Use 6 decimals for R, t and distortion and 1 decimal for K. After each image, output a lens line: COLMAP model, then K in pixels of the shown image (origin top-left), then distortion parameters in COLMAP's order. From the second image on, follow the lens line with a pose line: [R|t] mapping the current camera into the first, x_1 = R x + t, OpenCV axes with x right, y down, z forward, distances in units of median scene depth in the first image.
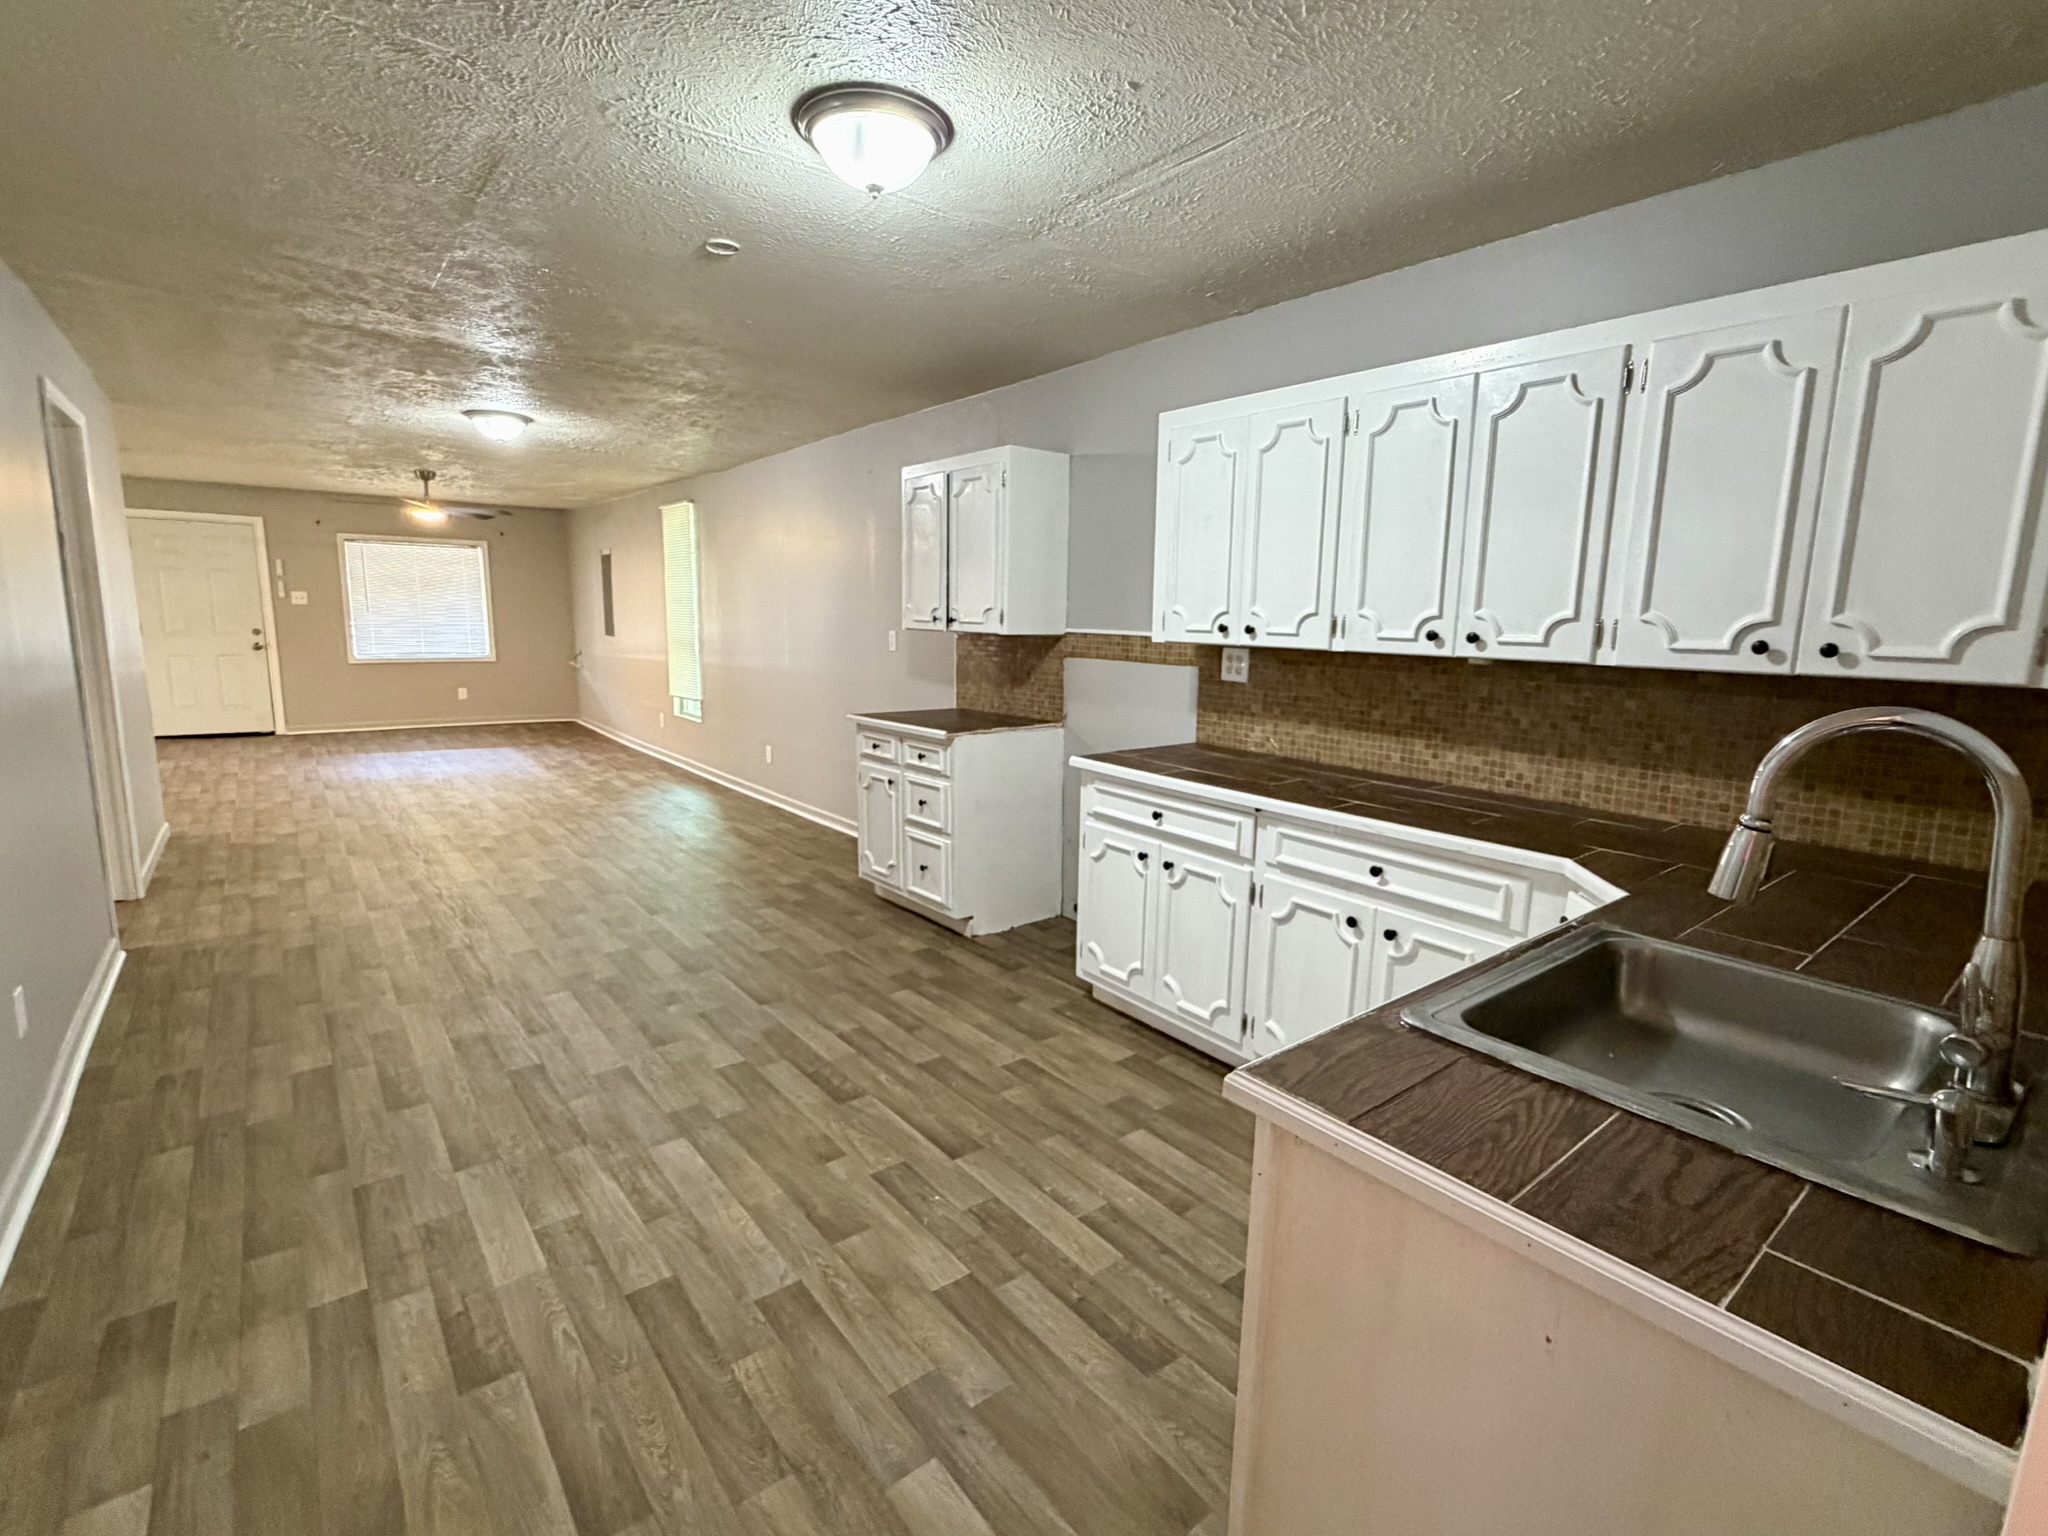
lens RADIAL K [[939.6, 0, 1025.4], [0, 939.6, 767.0], [0, 0, 1]] dist [0.001589, -0.001005]
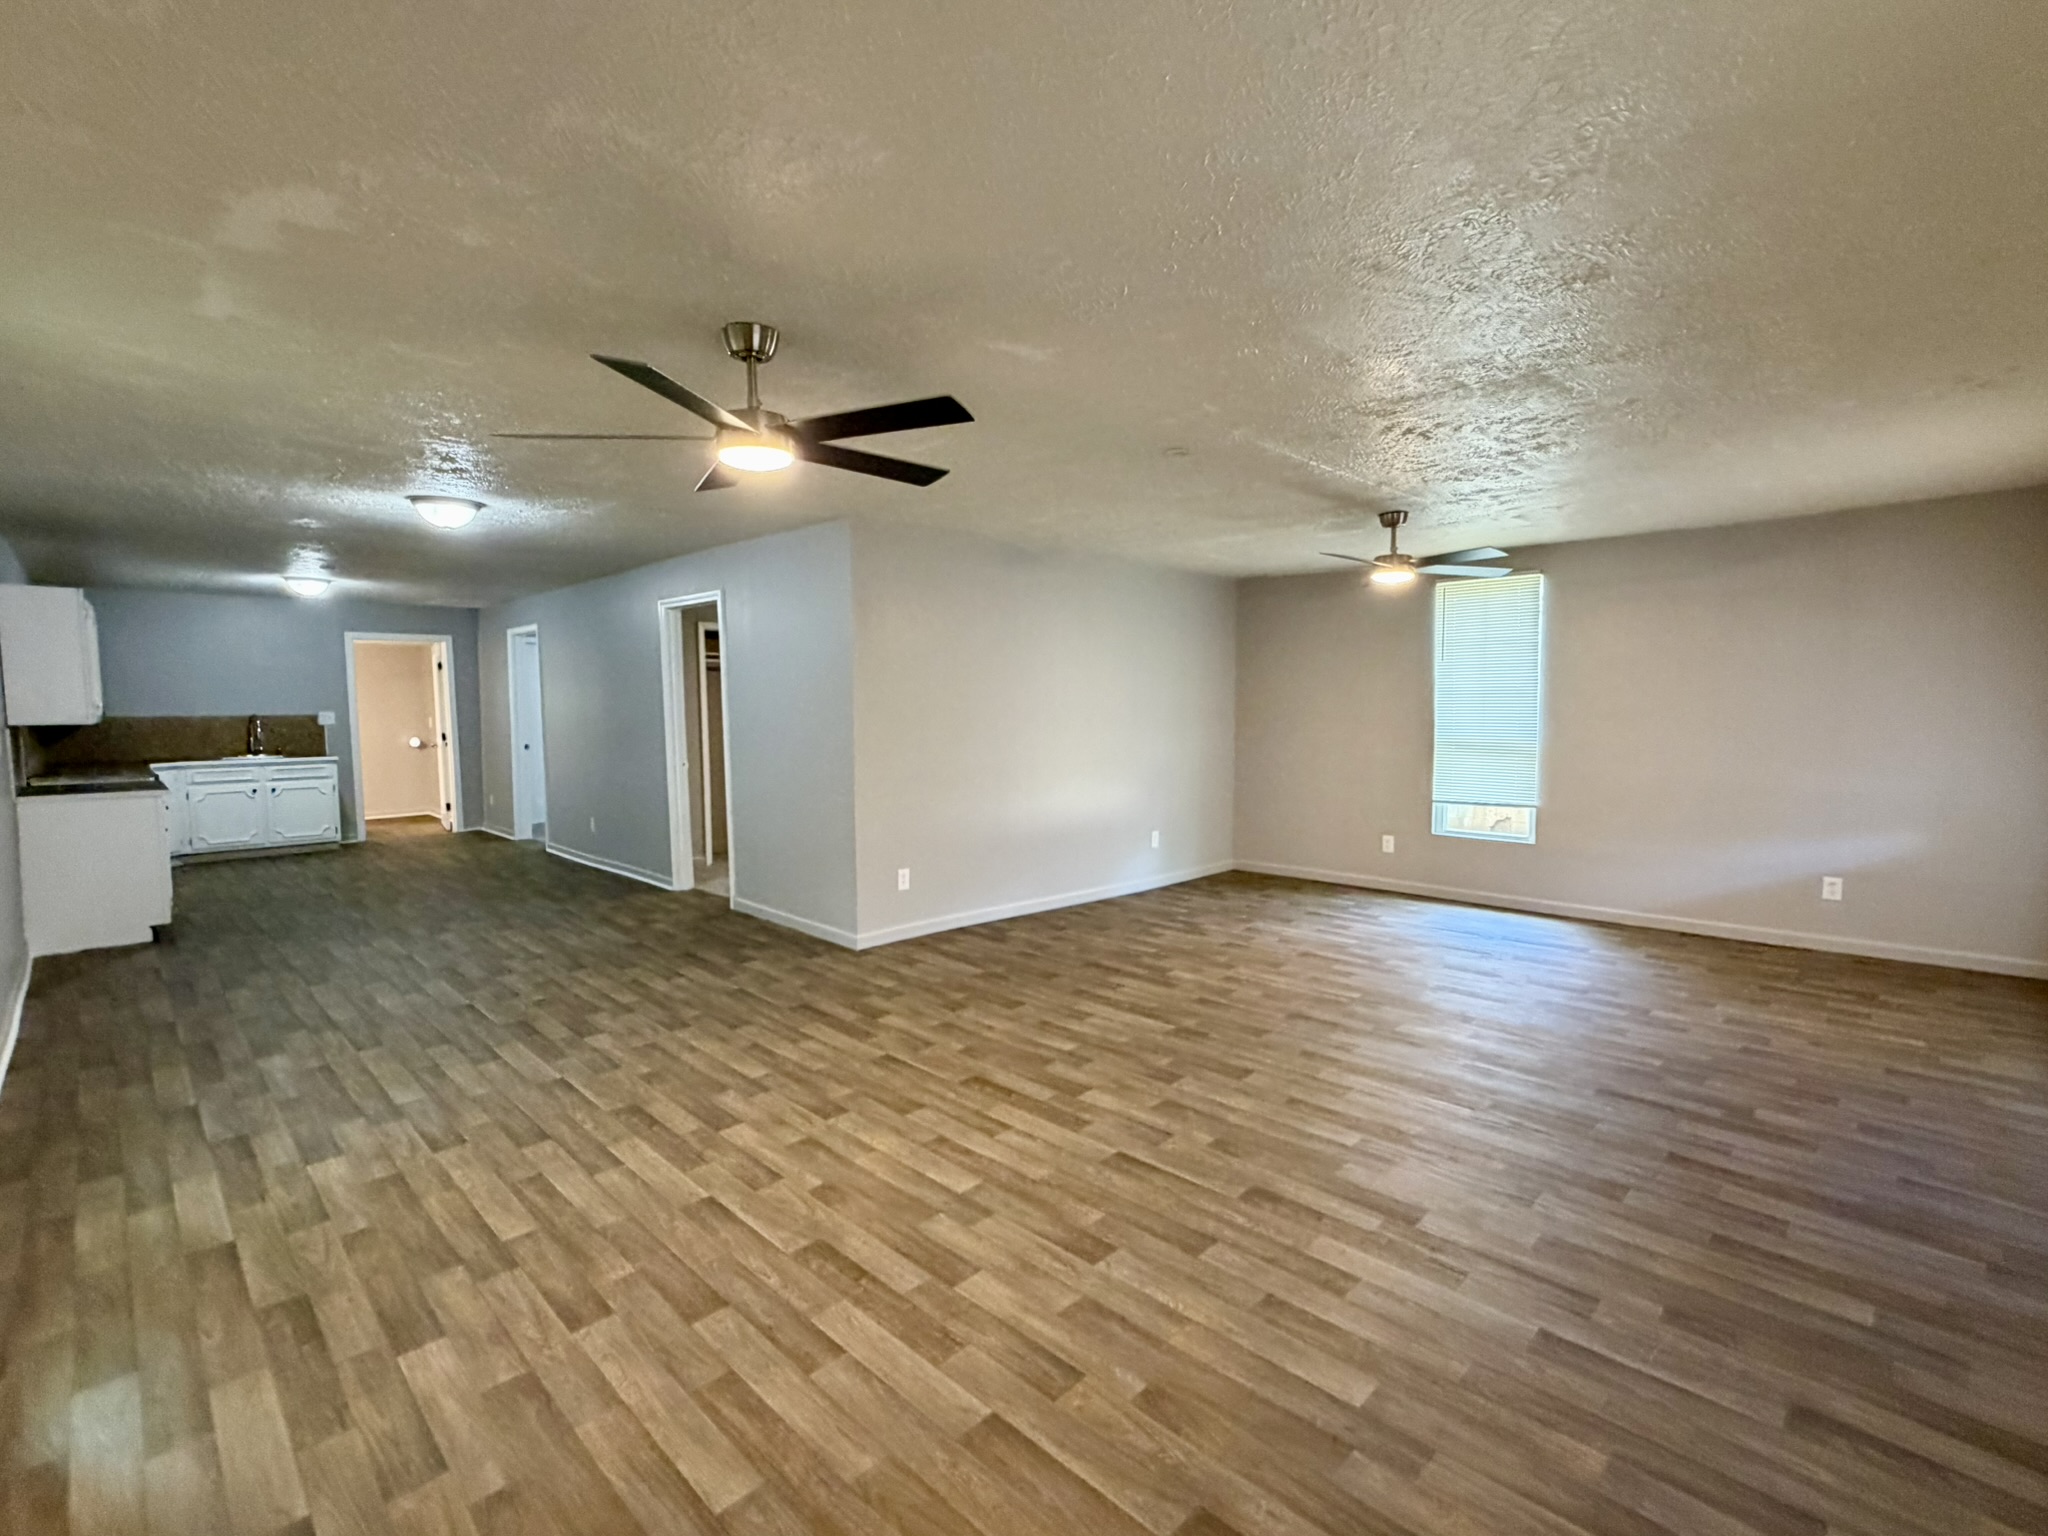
lens RADIAL K [[939.6, 0, 1044.4], [0, 939.6, 767.6], [0, 0, 1]] dist [0.001589, -0.001005]
pose [[-0.991741, -0.008420, -0.127980, -0.267670], [-0.039020, 0.970352, 0.238527, -0.303452], [0.122177, 0.241551, -0.962666, 1.651951]]
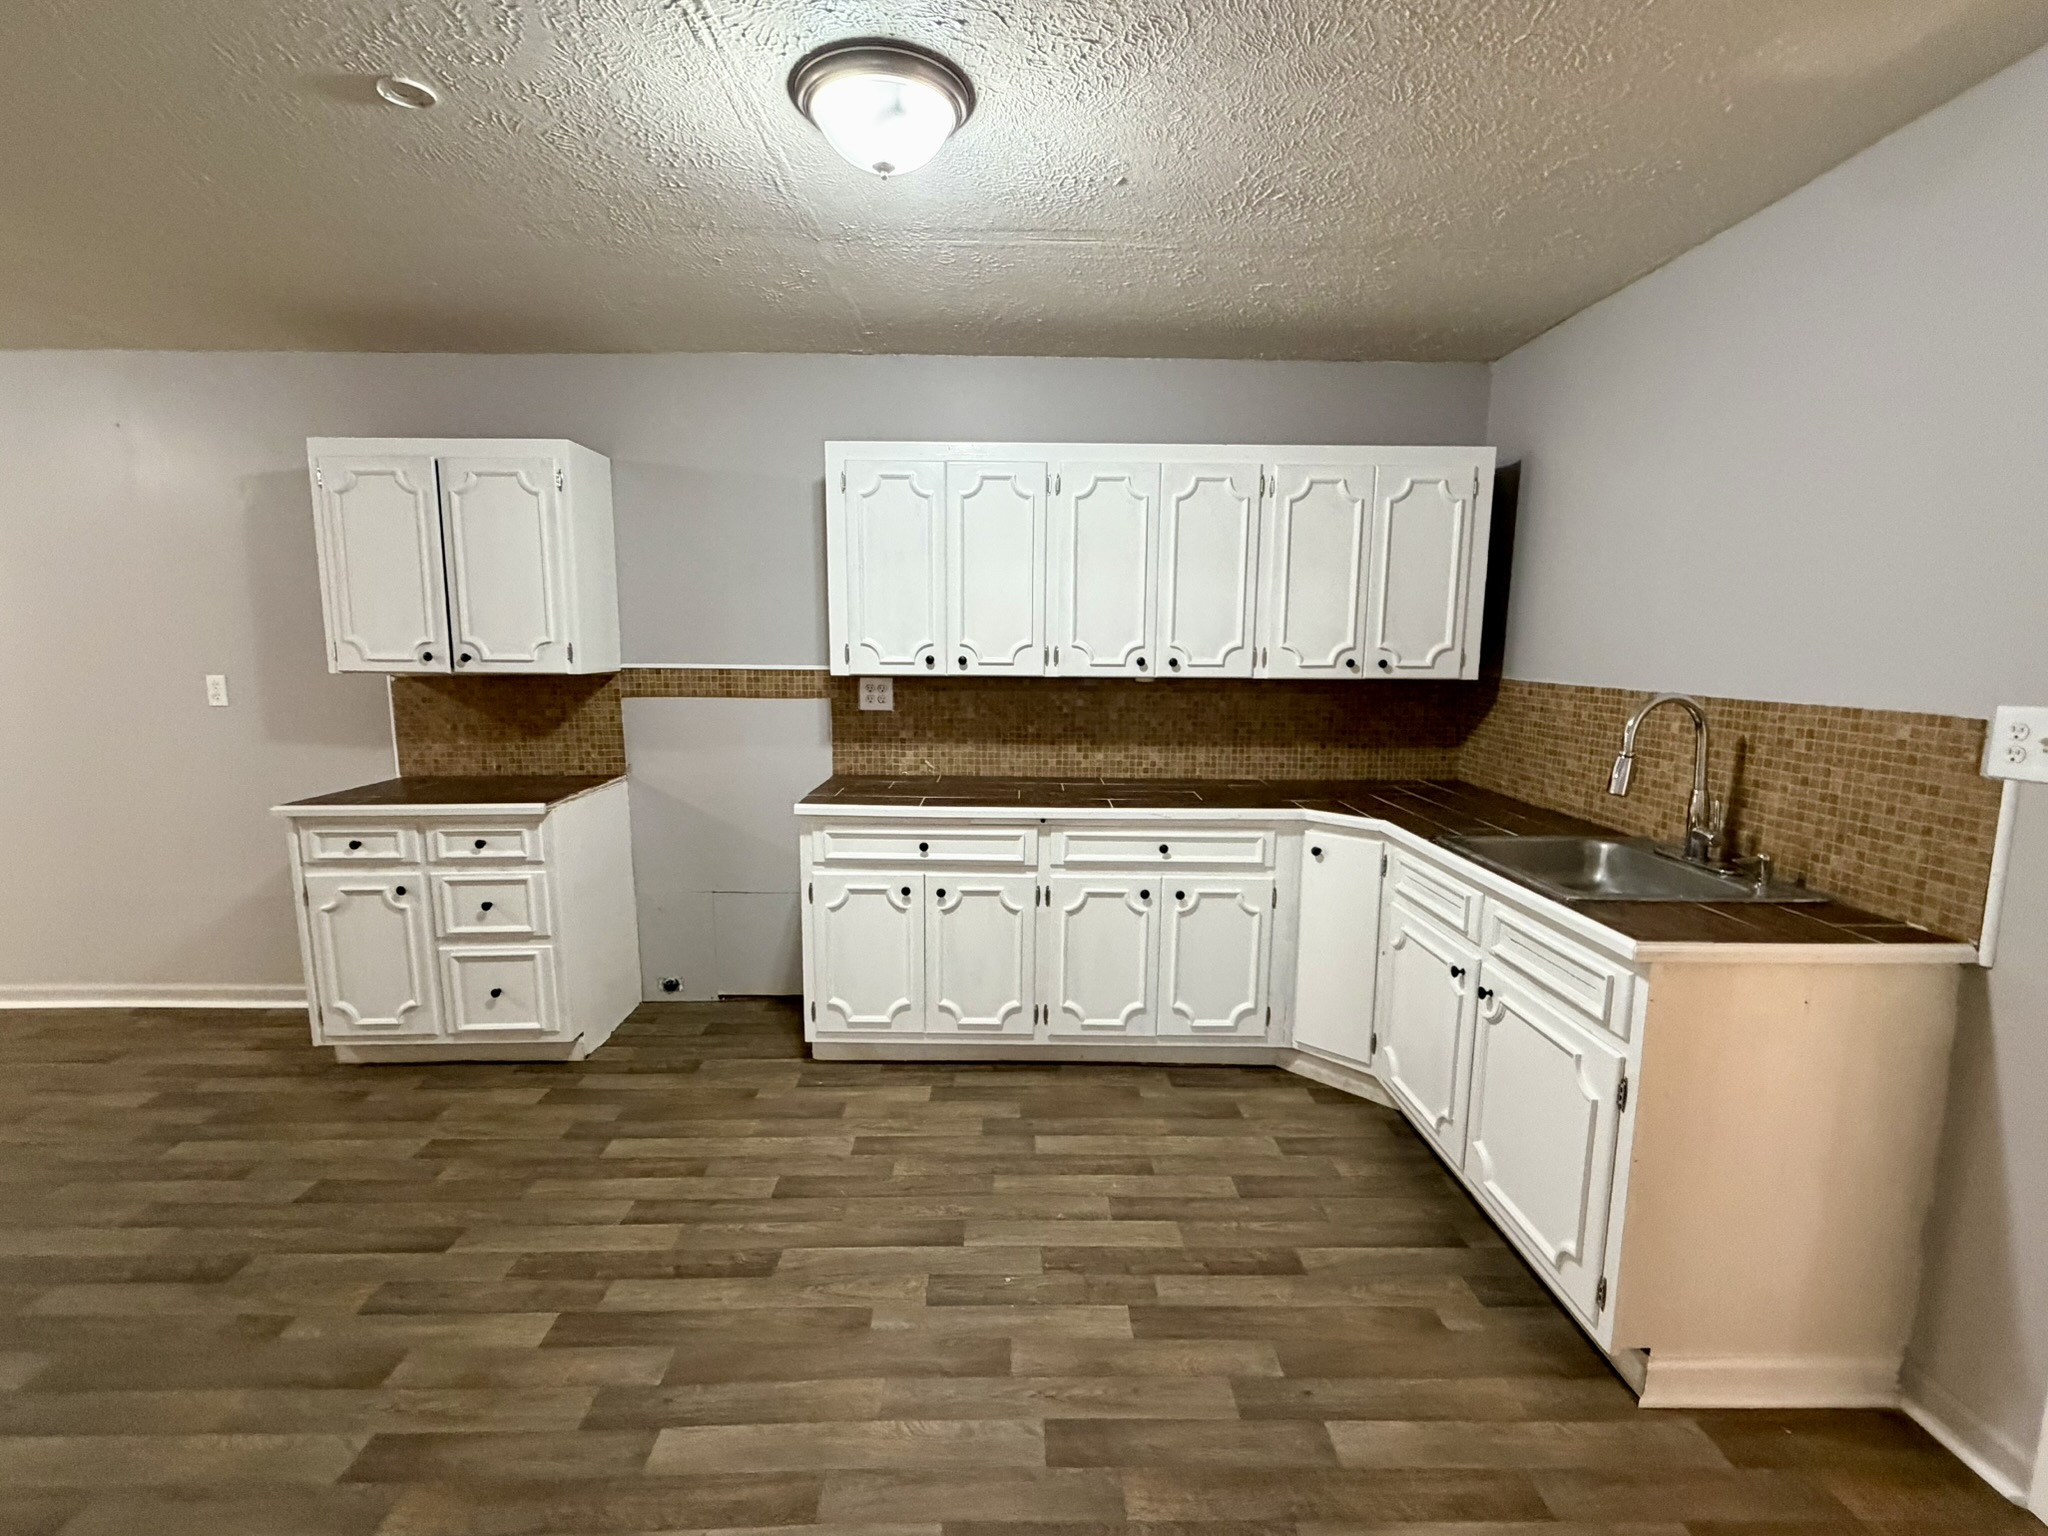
lens RADIAL K [[939.6, 0, 1024.3], [0, 939.6, 768.7], [0, 0, 1]] dist [0.001589, -0.001005]
pose [[0.611345, -0.121650, 0.781958, -0.574208], [0.134512, 0.989709, 0.048807, -0.065970], [-0.779848, 0.075344, 0.621418, 0.282957]]
